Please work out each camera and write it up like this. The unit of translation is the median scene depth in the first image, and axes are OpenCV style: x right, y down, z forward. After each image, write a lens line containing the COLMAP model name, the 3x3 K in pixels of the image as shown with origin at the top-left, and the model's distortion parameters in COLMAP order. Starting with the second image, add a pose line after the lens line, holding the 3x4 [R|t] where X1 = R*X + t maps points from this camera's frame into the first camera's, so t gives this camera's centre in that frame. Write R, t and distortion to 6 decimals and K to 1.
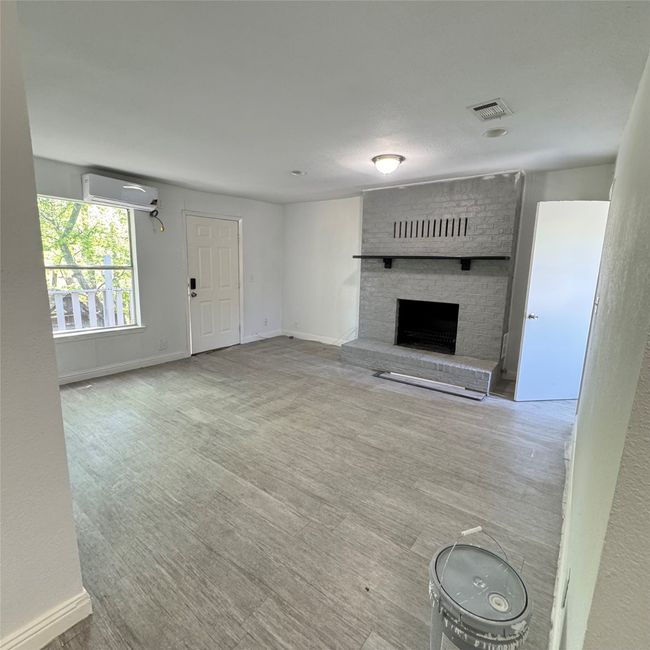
lens RADIAL K [[349.7, 0, 322.9], [0, 349.7, 324.9], [0, 0, 1]] dist [-0.002647, 0.001947]
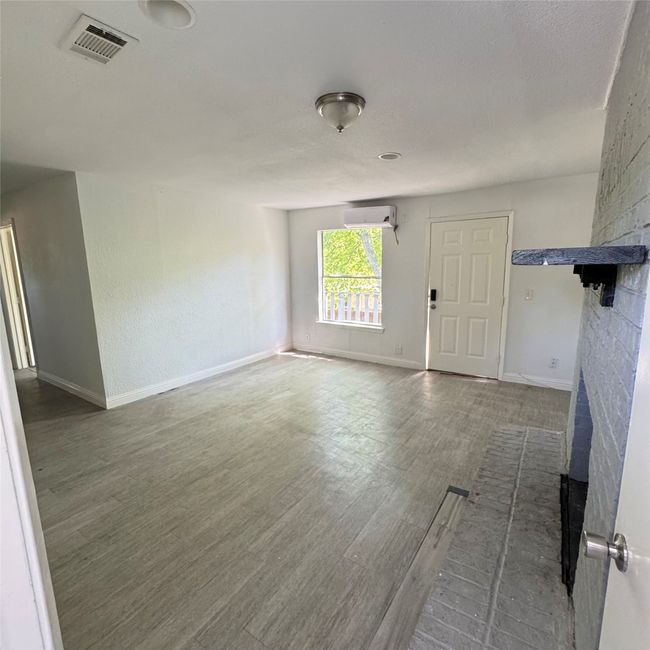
lens RADIAL K [[349.7, 0, 323.7], [0, 349.7, 324.1], [0, 0, 1]] dist [-0.002647, 0.001947]
pose [[0.059239, 0.146425, -0.987446, 0.656117], [-0.164443, 0.977101, 0.135026, -0.144163], [0.984606, 0.154380, 0.081961, 0.776759]]
